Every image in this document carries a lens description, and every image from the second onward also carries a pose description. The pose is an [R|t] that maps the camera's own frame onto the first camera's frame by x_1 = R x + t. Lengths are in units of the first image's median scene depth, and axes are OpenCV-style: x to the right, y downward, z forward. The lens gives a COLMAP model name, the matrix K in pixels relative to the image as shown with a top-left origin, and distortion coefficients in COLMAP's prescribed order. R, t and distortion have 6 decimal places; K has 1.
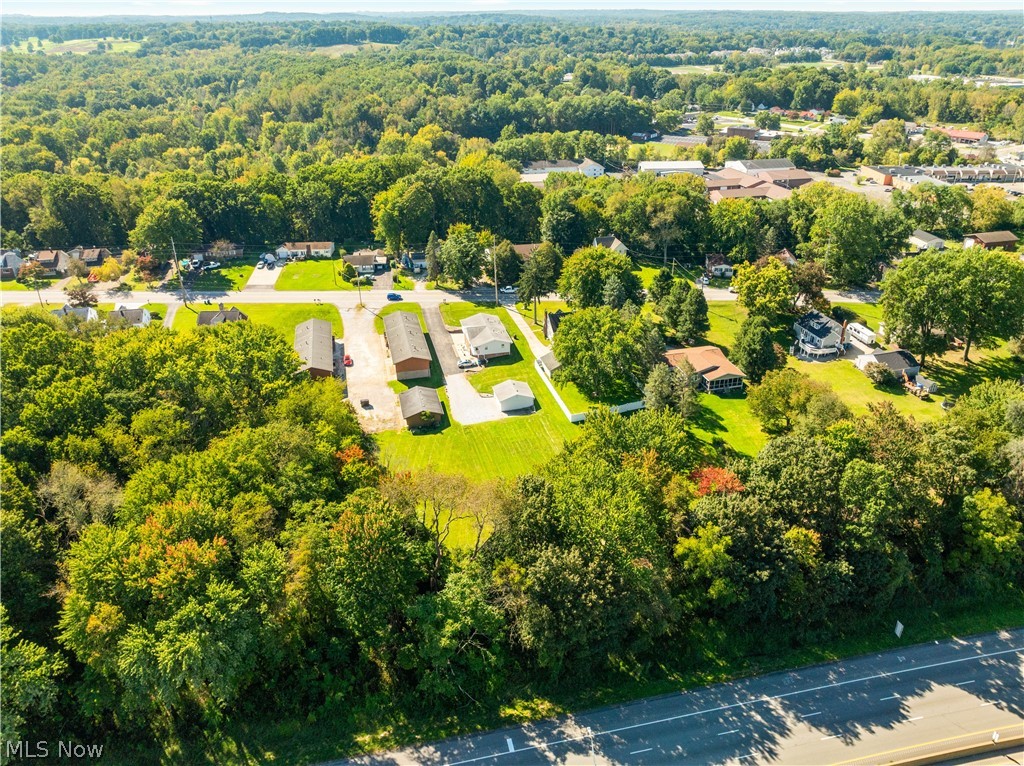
lens RADIAL K [[724.8, 0, 512.0], [0, 724.8, 383.0], [0, 0, 1]] dist [-0.056339, 0.028561]
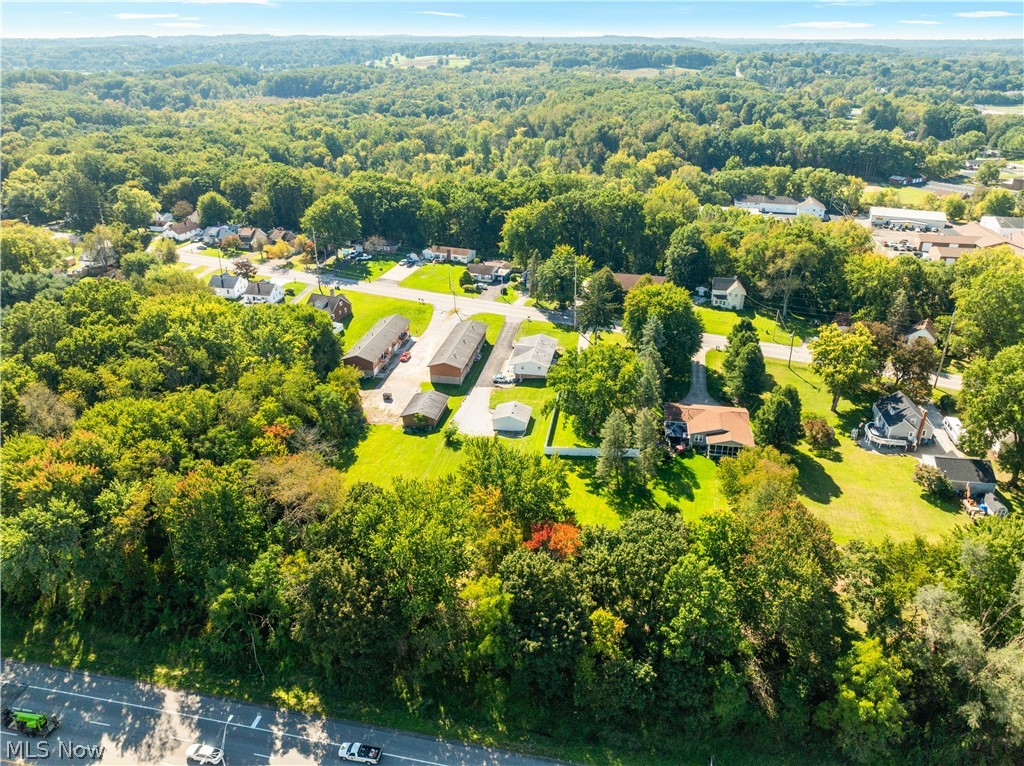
lens RADIAL K [[724.8, 0, 512.0], [0, 724.8, 383.0], [0, 0, 1]] dist [-0.056339, 0.028561]
pose [[0.912577, 0.182233, -0.366052, 0.246990], [-0.192591, 0.981243, 0.008362, -0.025637], [0.360710, 0.062867, 0.930557, 0.048860]]
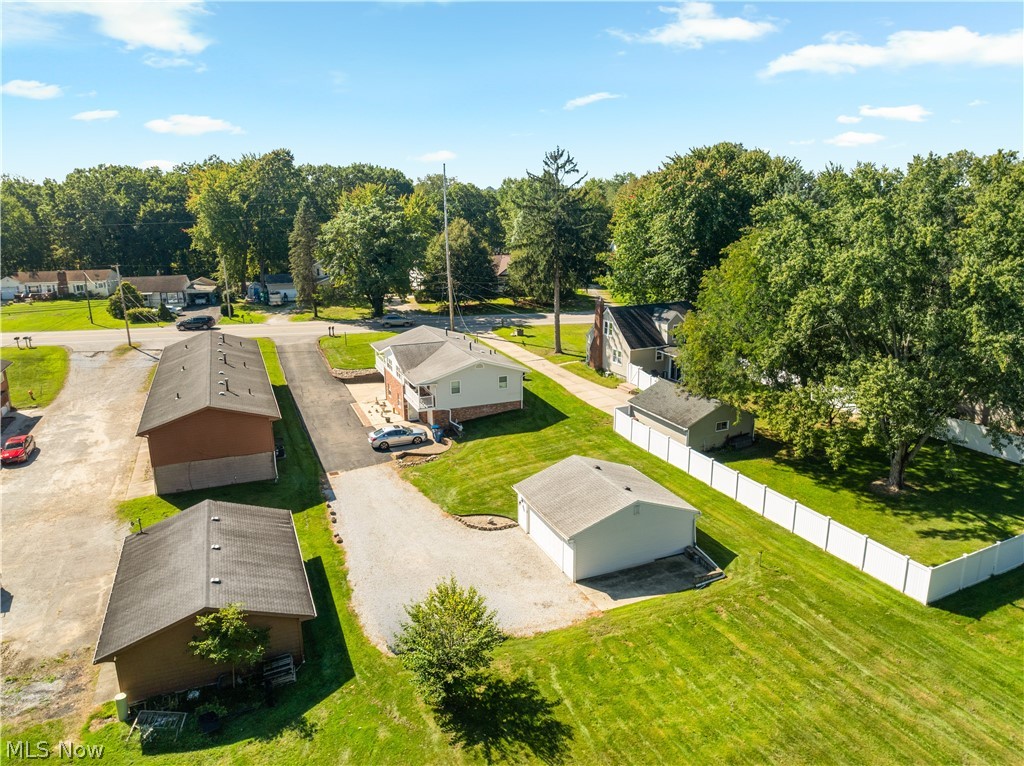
lens RADIAL K [[724.8, 0, 512.0], [0, 724.8, 383.0], [0, 0, 1]] dist [-0.056339, 0.028561]
pose [[0.989202, -0.037519, 0.141672, -0.043435], [0.067934, 0.973936, -0.216413, 0.017165], [-0.129860, 0.223701, 0.965968, 0.518770]]
